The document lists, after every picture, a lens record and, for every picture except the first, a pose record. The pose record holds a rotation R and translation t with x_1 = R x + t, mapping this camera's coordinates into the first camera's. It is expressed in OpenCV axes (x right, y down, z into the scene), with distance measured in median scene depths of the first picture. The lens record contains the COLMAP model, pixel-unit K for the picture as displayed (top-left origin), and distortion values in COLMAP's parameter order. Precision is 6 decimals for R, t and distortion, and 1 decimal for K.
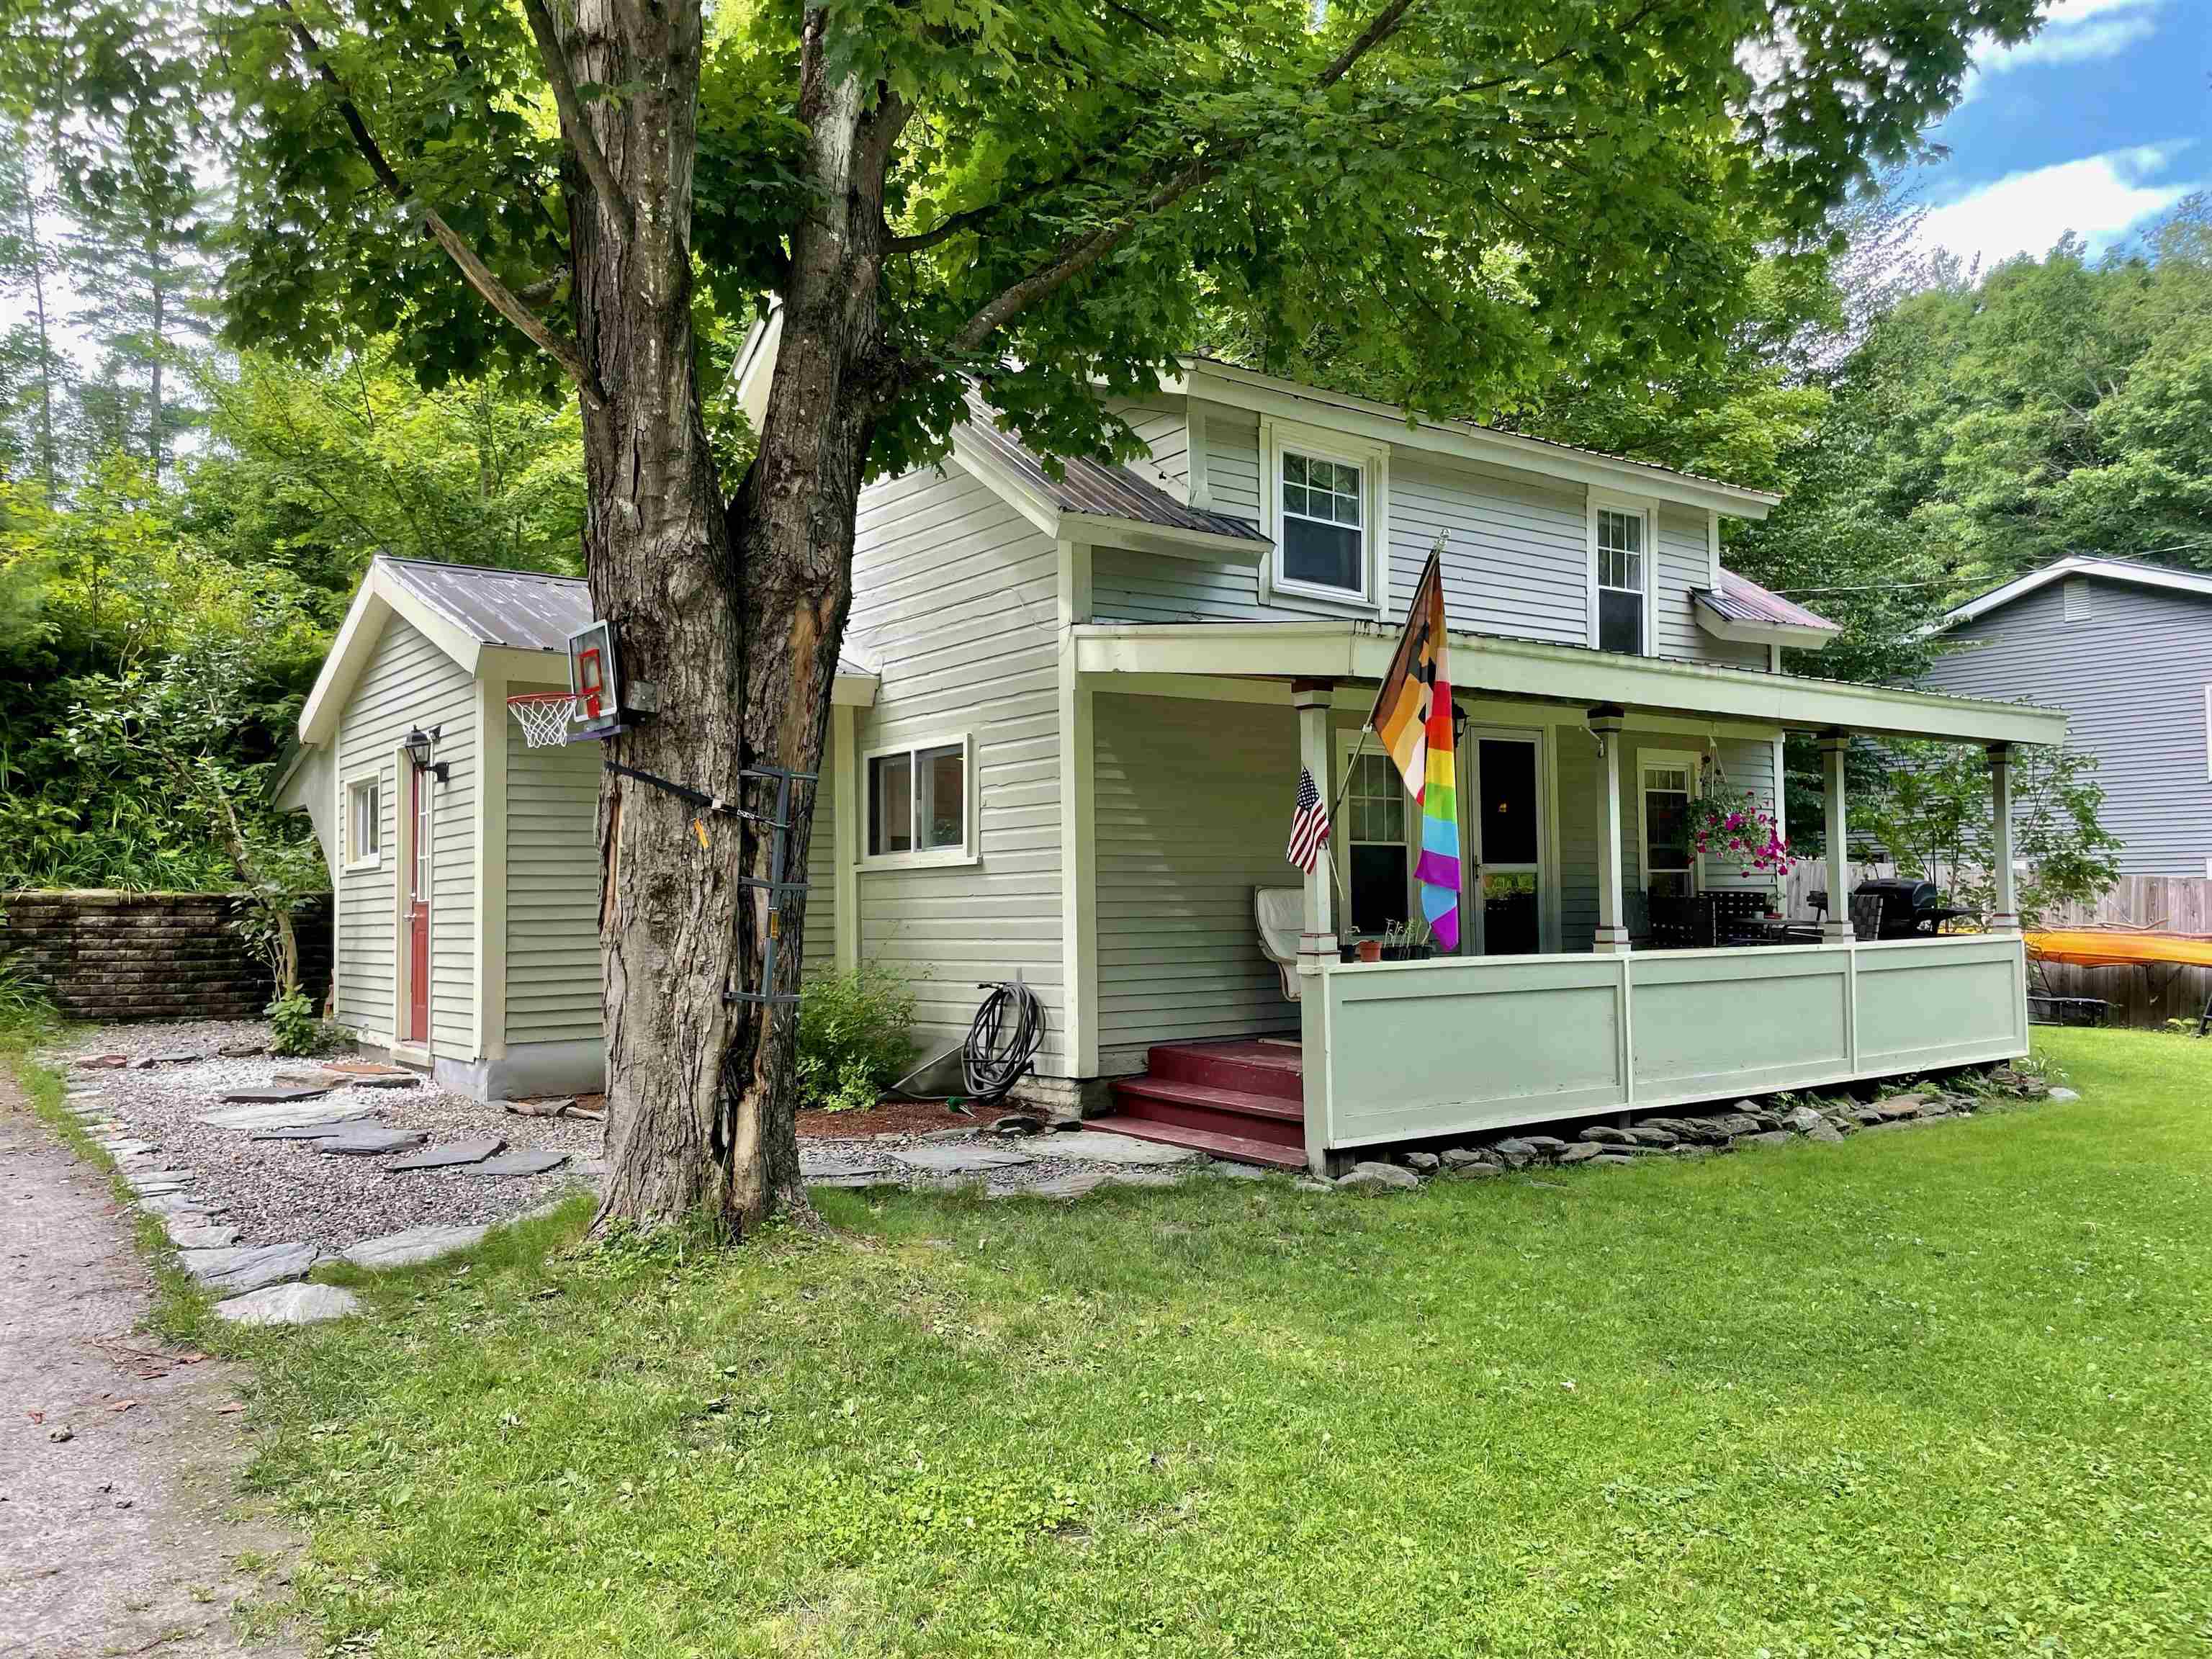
lens RADIAL K [[1762.6, 0, 1106.0], [0, 1762.6, 829.5], [0, 0, 1]] dist [0.000292, -0.002611]
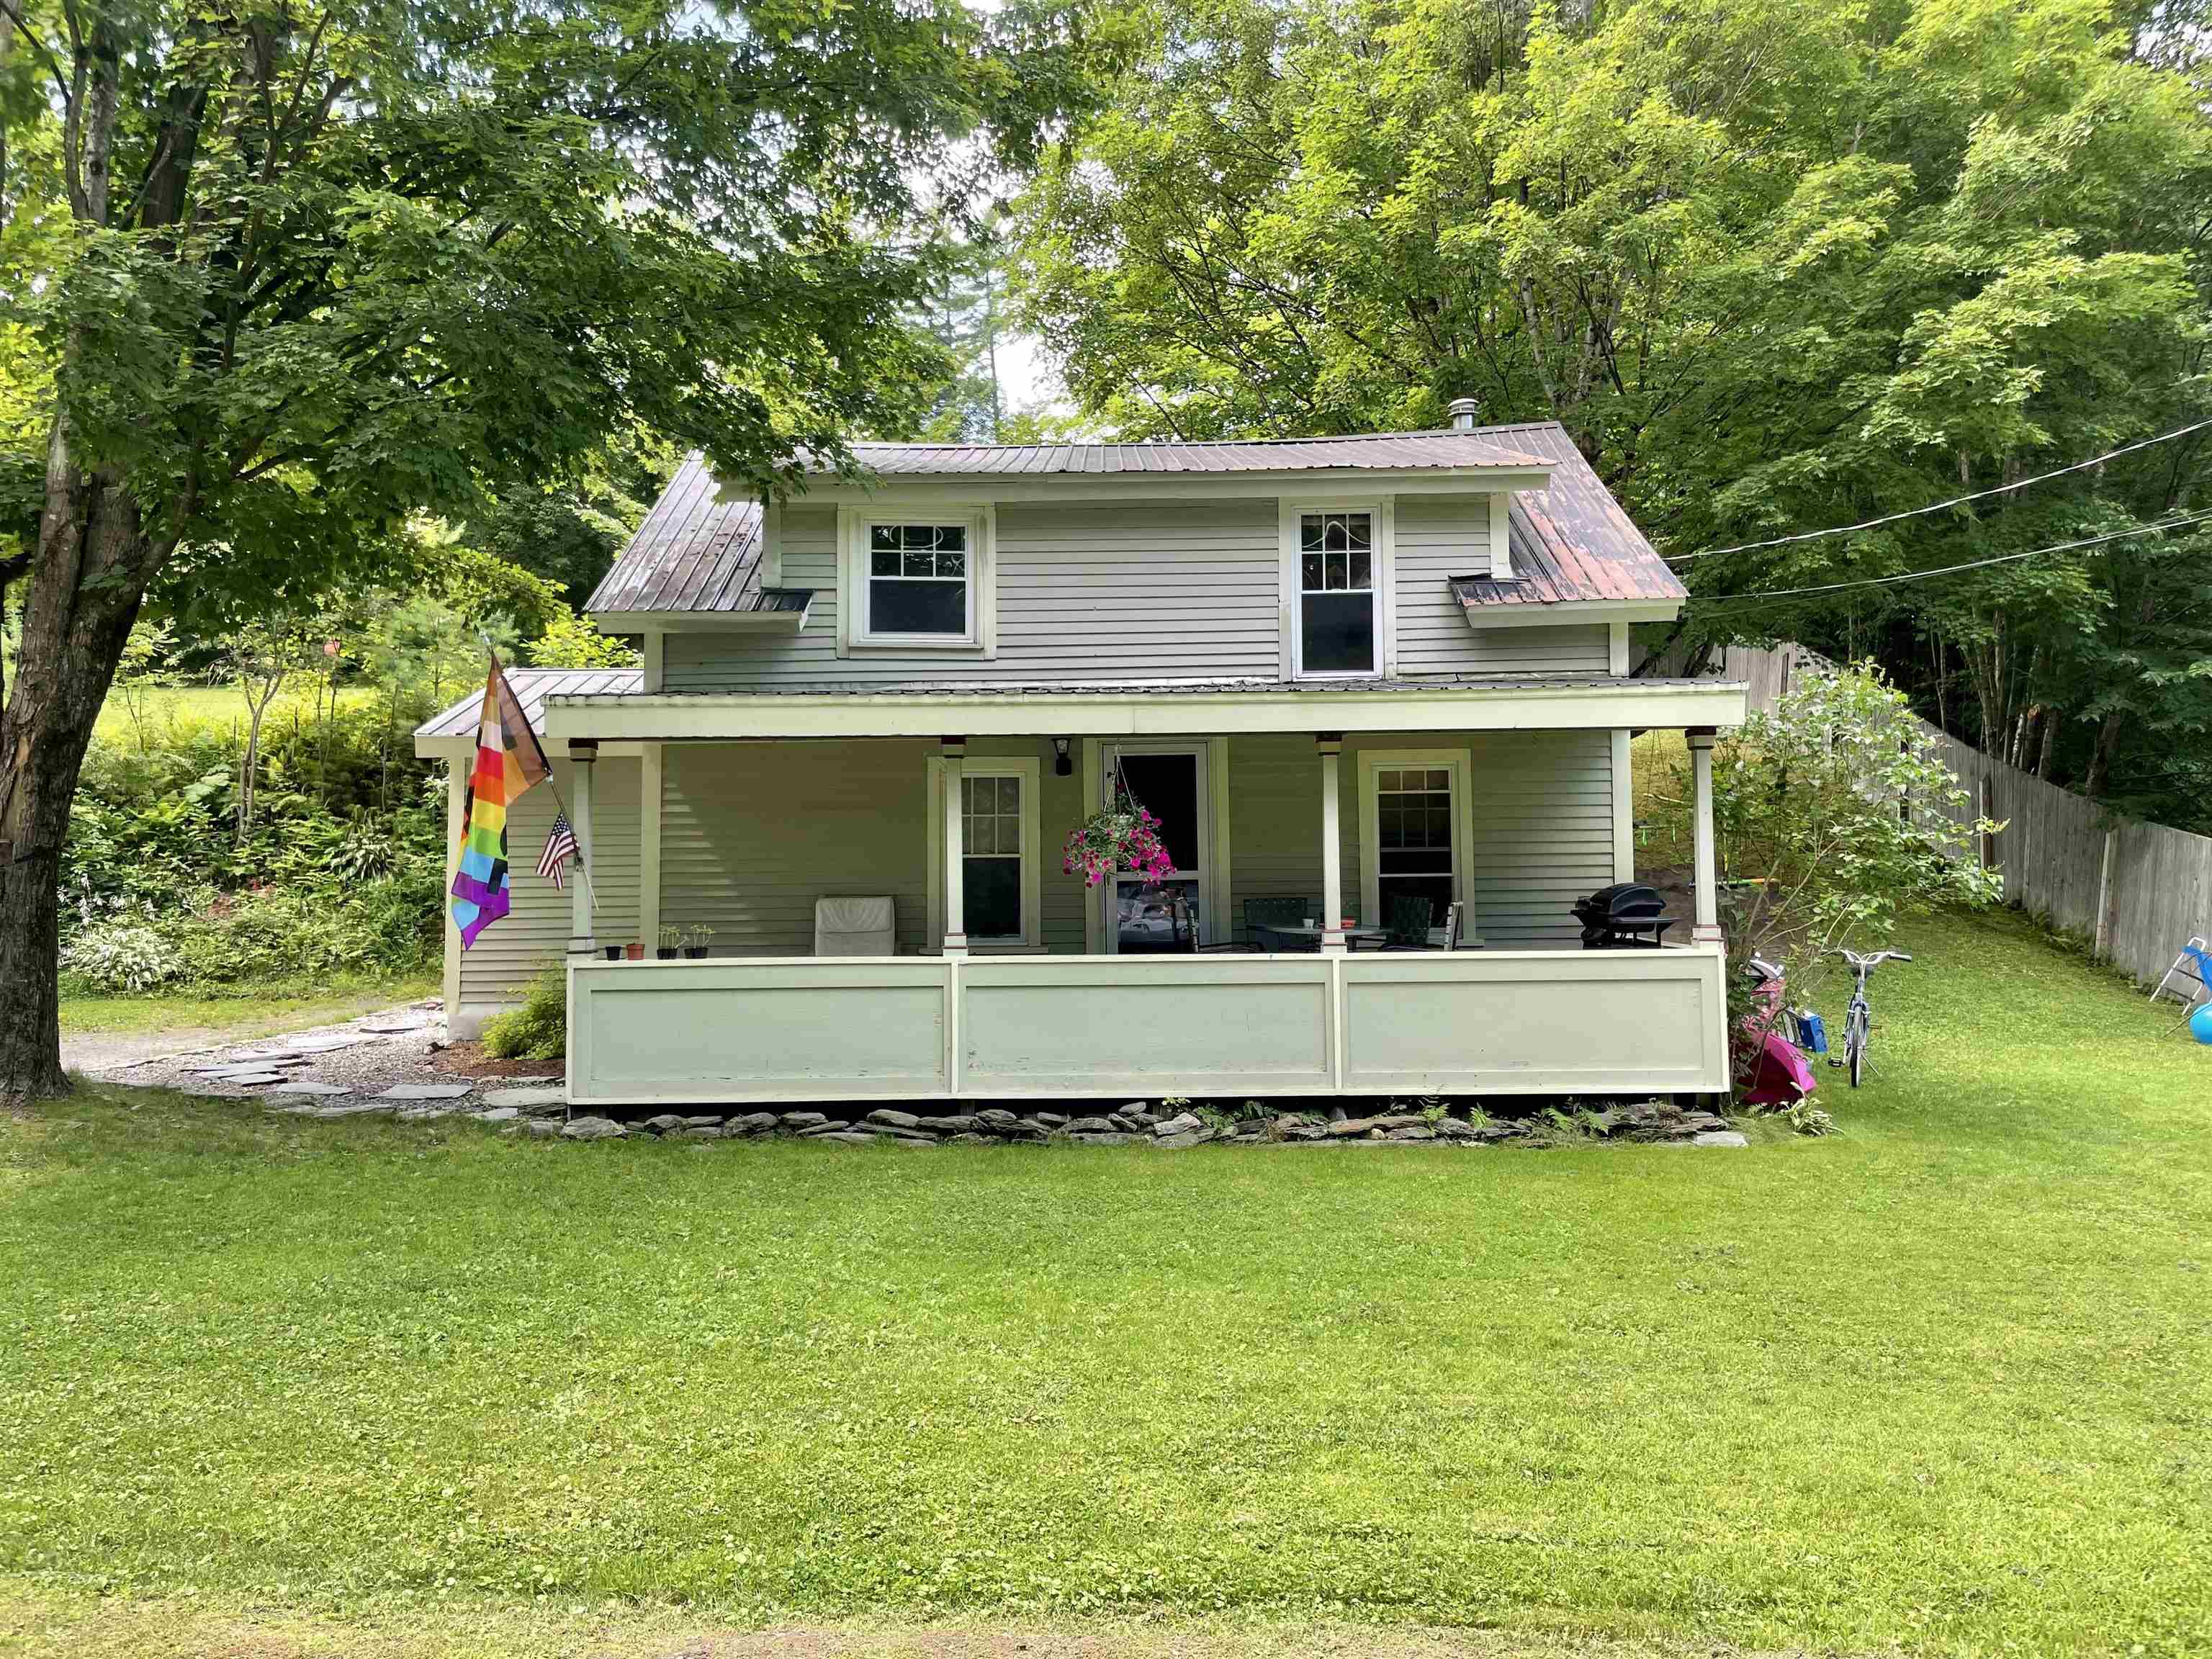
lens RADIAL K [[1679.1, 0, 1106.0], [0, 1679.1, 829.5], [0, 0, 1]] dist [0.002807, -0.000207]
pose [[0.789271, -0.016860, -0.613813, 0.865995], [0.027070, 0.999607, 0.007350, -0.013658], [0.613448, -0.022417, 0.789417, 0.190457]]
